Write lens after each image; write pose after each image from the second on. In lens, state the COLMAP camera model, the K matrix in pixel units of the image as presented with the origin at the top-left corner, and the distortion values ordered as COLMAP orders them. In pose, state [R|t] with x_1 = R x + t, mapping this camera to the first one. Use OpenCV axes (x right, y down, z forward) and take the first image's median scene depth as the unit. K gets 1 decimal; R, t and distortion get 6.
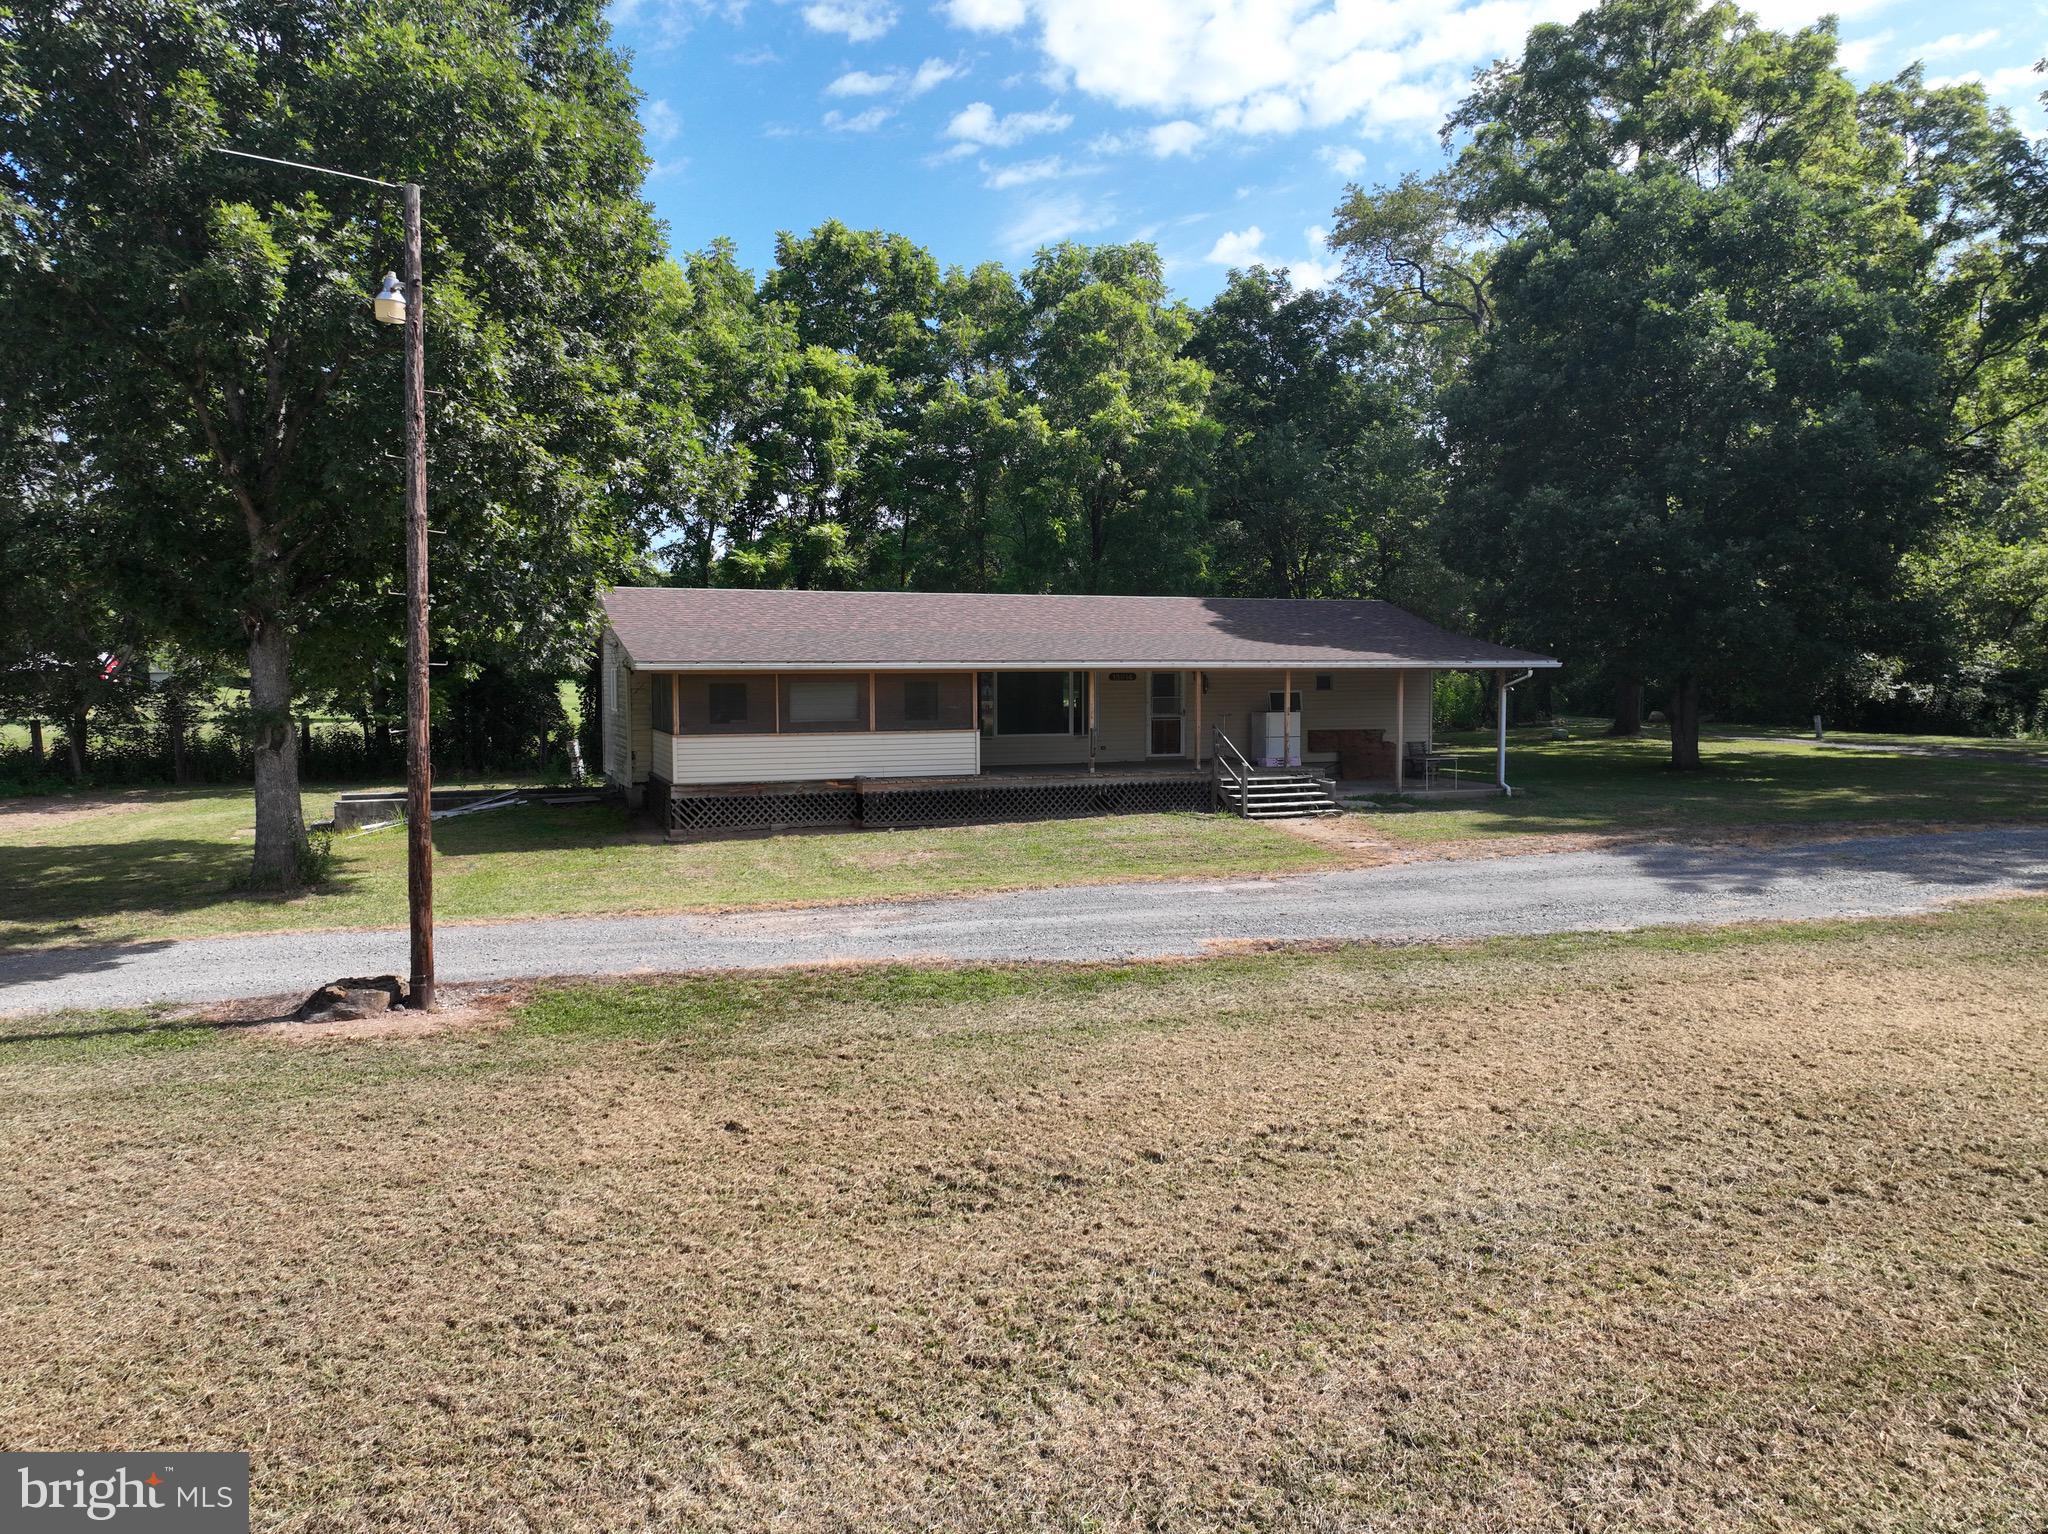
lens RADIAL K [[1428.9, 0, 1024.0], [0, 1428.9, 767.0], [0, 0, 1]] dist [-0.050206, 0.054791]
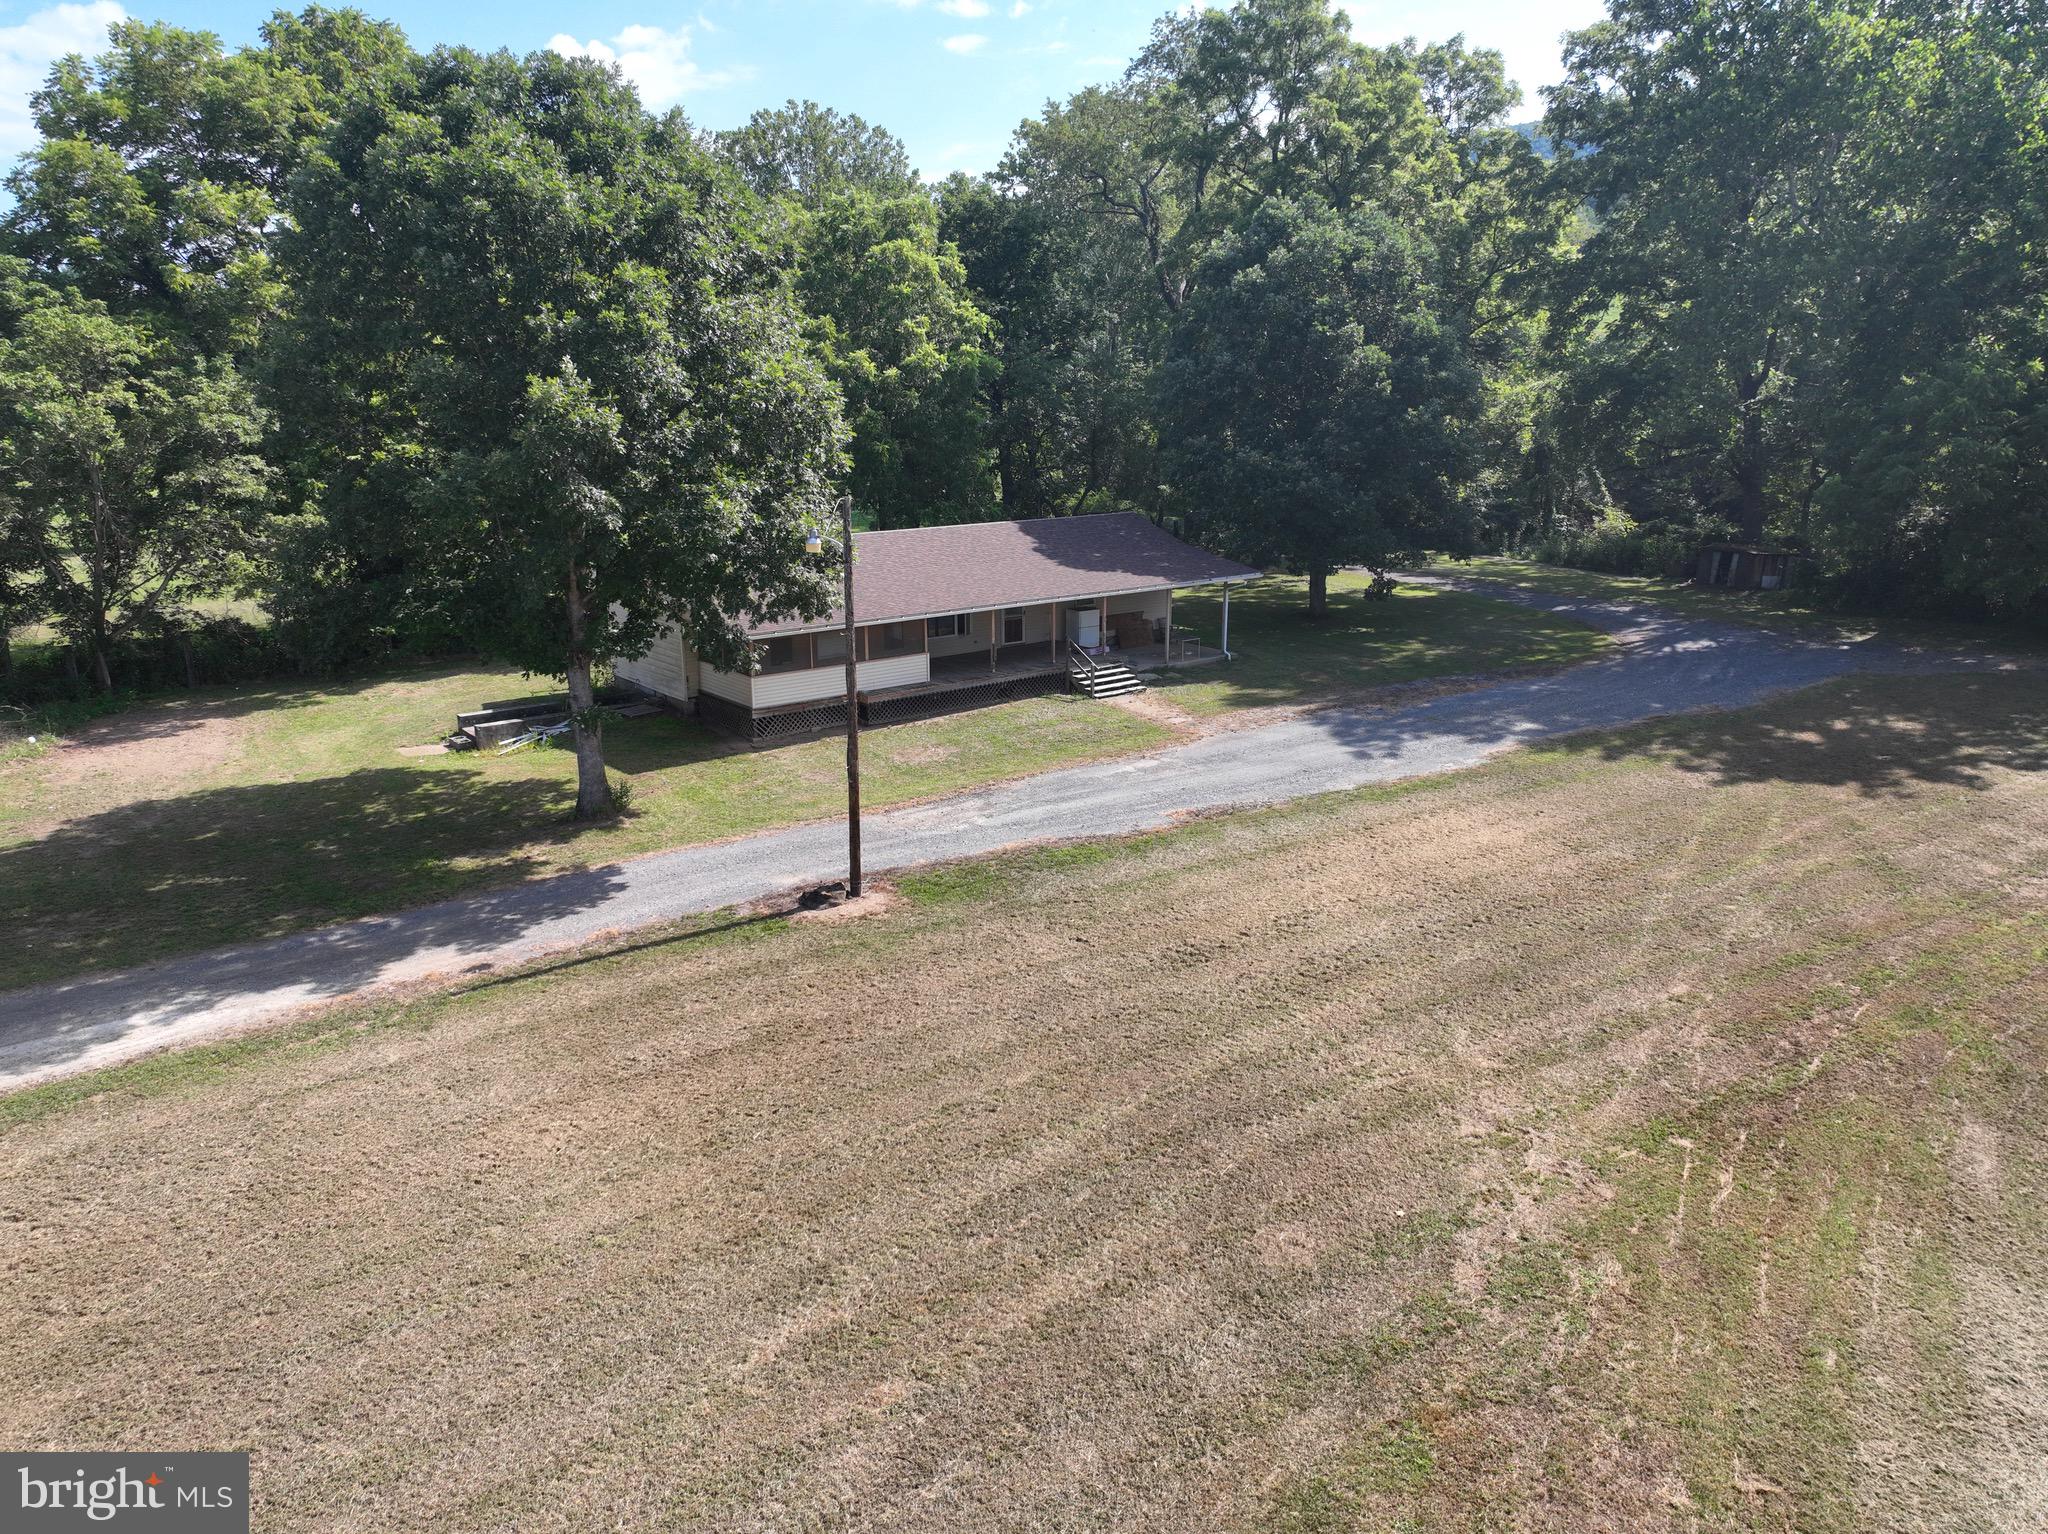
lens RADIAL K [[1428.9, 0, 1024.0], [0, 1428.9, 767.0], [0, 0, 1]] dist [-0.050206, 0.054791]
pose [[0.953731, -0.073769, 0.291471, -0.361462], [0.015330, 0.980103, 0.197895, -0.192225], [-0.300270, -0.184271, 0.935886, -0.444478]]
